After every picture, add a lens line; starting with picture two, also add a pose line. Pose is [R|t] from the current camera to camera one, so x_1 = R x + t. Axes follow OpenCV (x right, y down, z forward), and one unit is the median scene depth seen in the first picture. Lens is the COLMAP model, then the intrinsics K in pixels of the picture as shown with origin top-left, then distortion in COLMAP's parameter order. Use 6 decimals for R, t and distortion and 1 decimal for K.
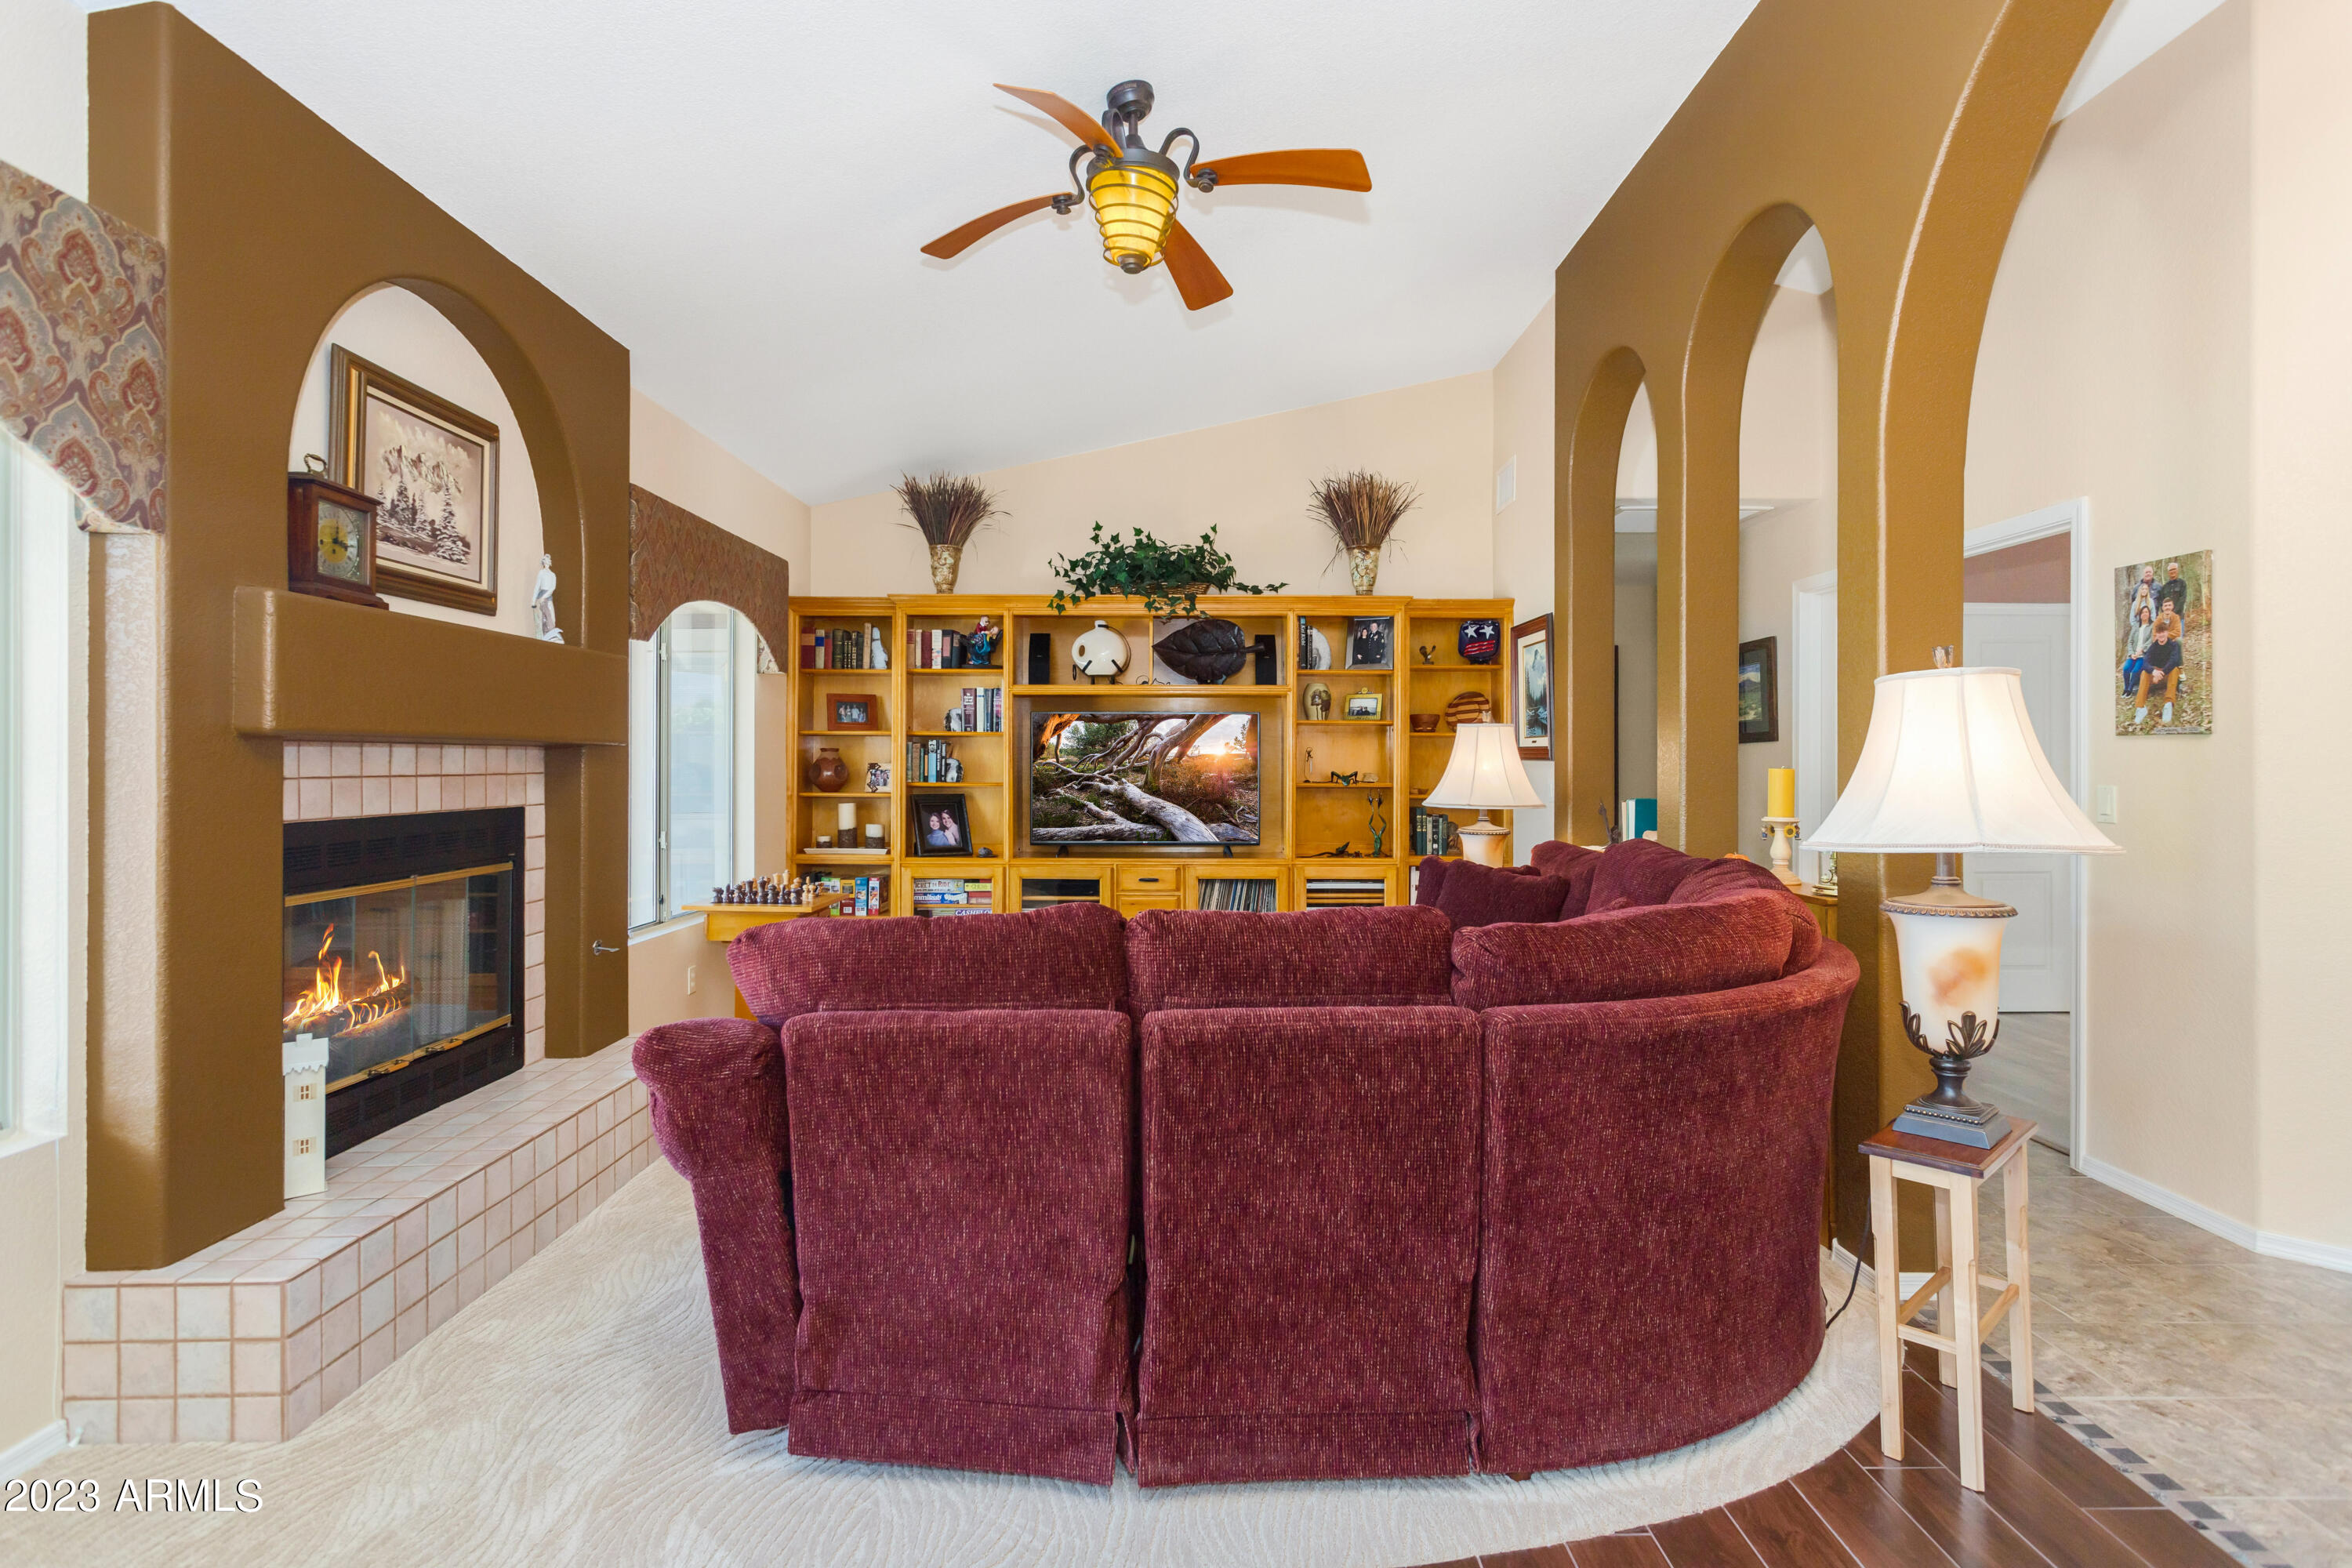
lens RADIAL K [[1121.5, 0, 1211.3], [0, 1121.5, 751.8], [0, 0, 1]] dist [0.005905, 0.000282]
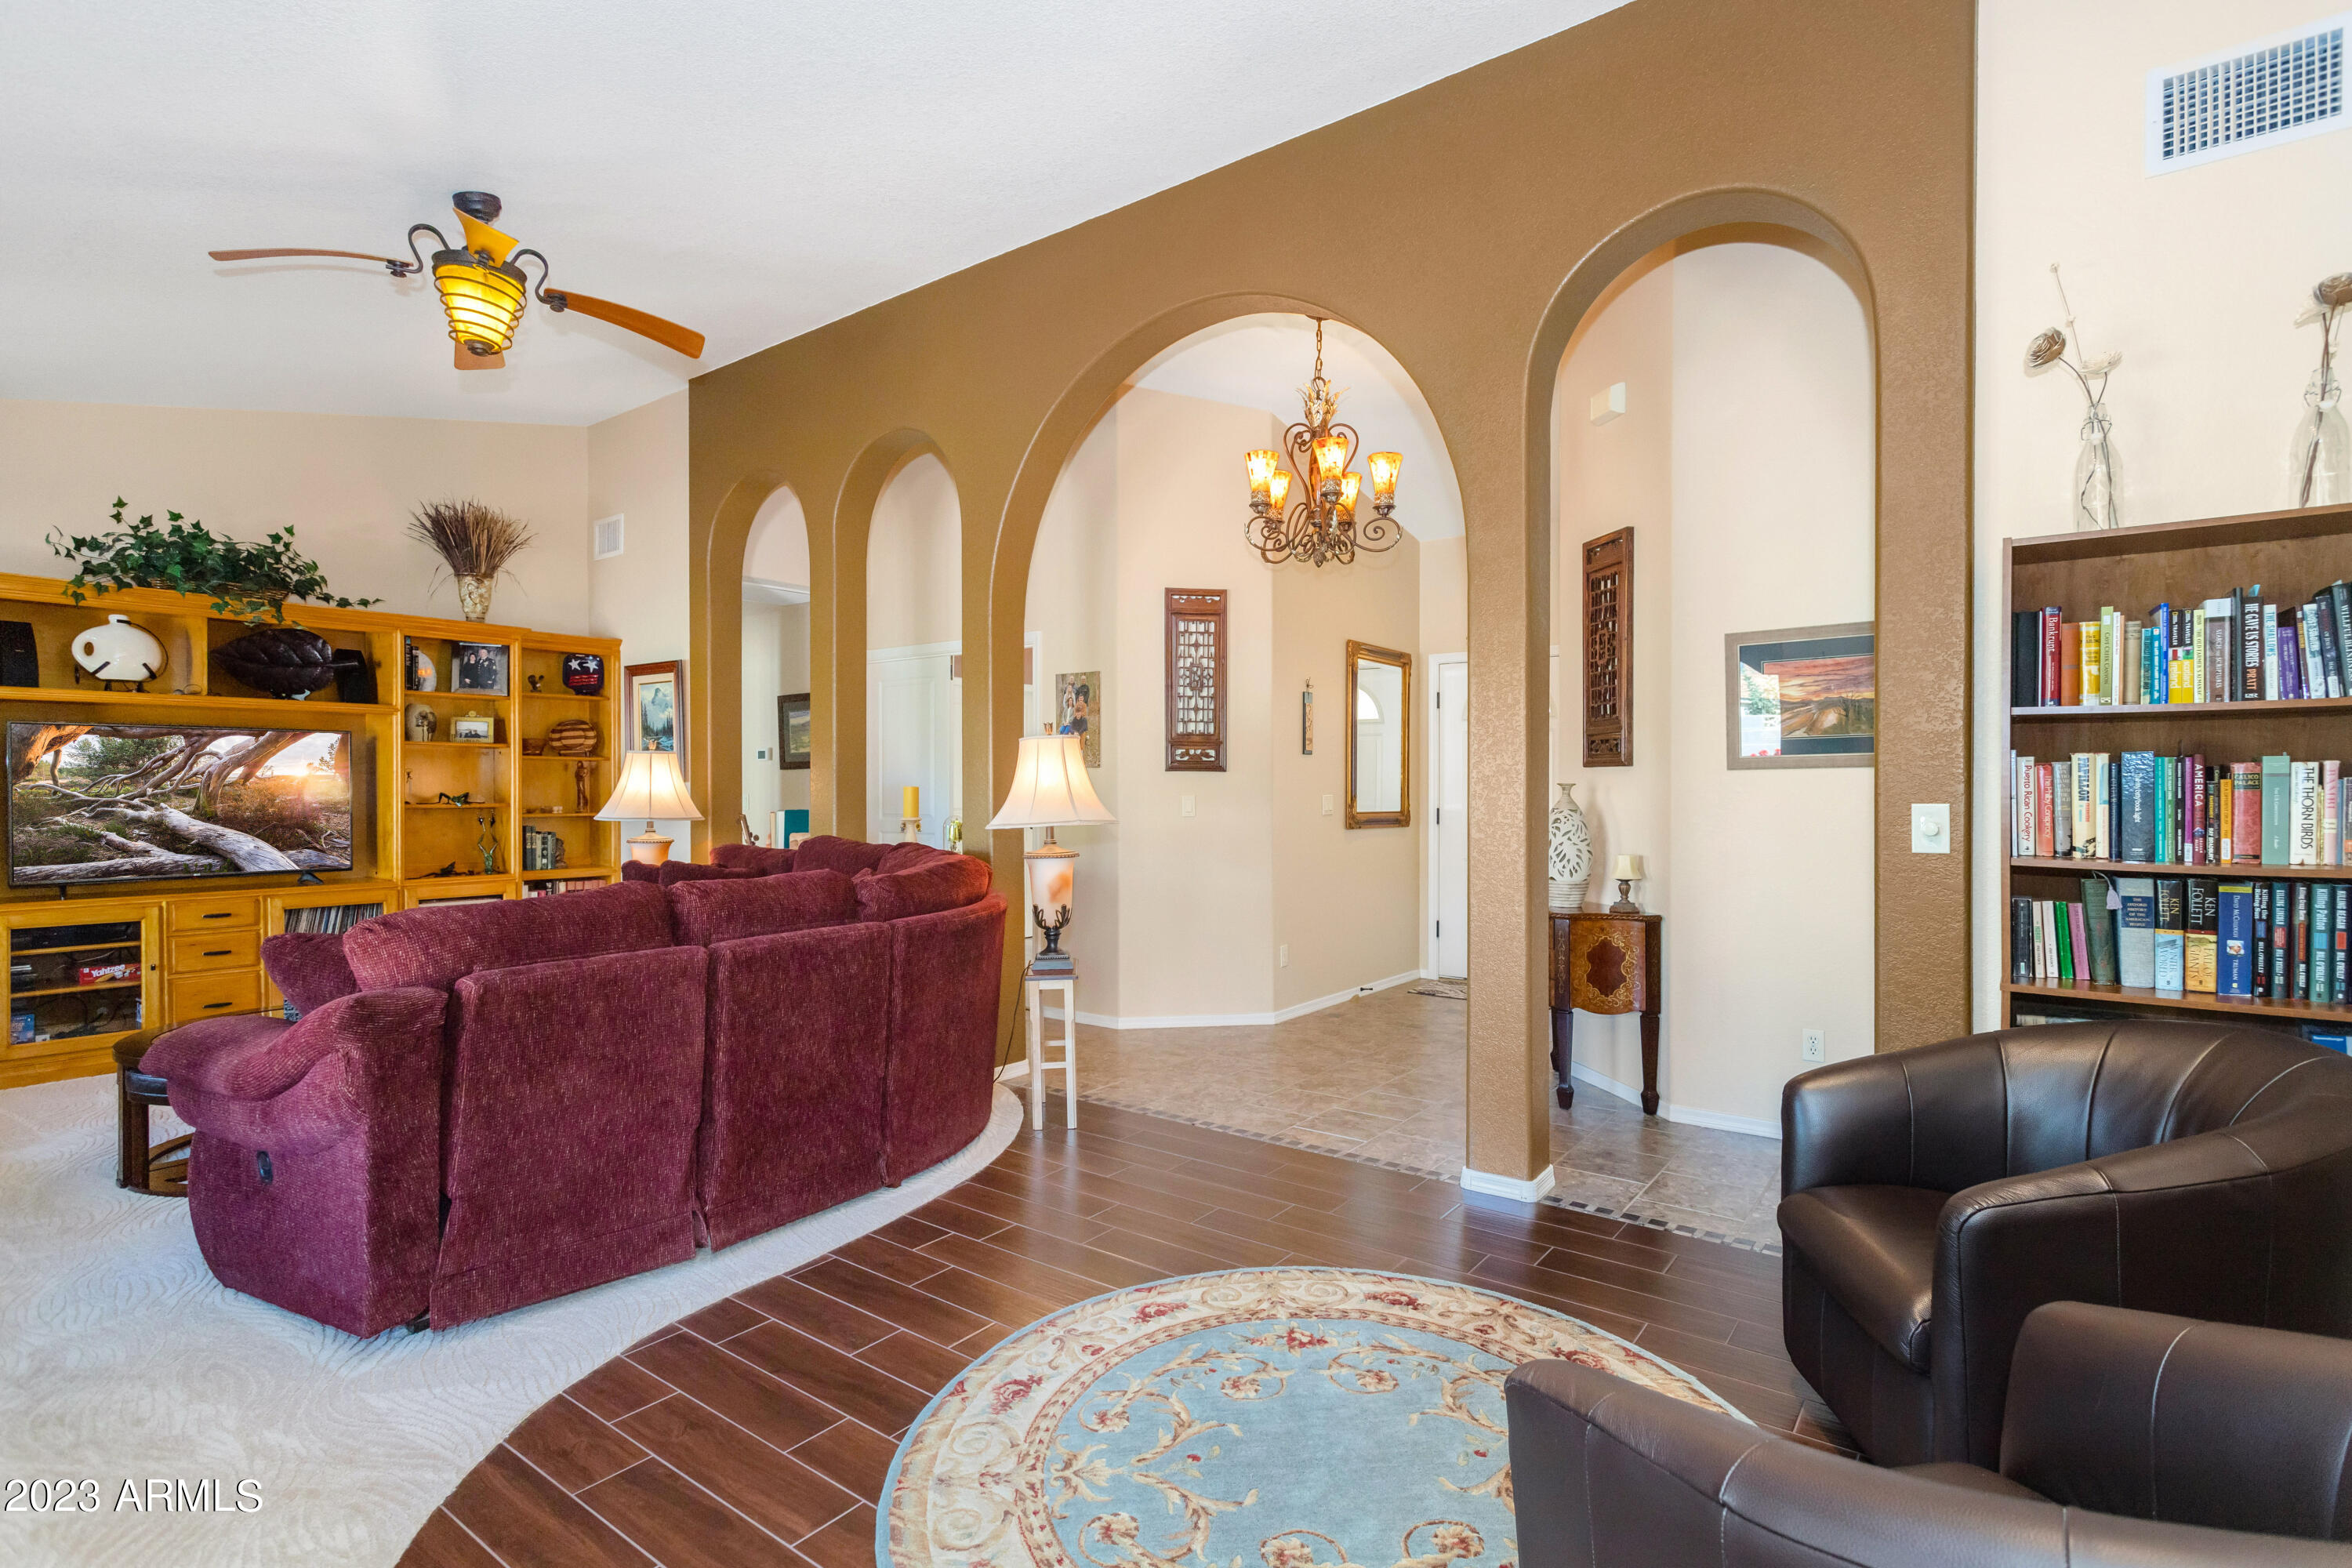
lens RADIAL K [[1121.5, 0, 1172.6], [0, 1121.5, 783.8], [0, 0, 1]] dist [0.005905, 0.000282]
pose [[0.612476, -0.001270, 0.790488, -0.544289], [-0.004728, 0.999975, 0.005271, 0.001560], [-0.790475, -0.006966, 0.612454, -0.265820]]
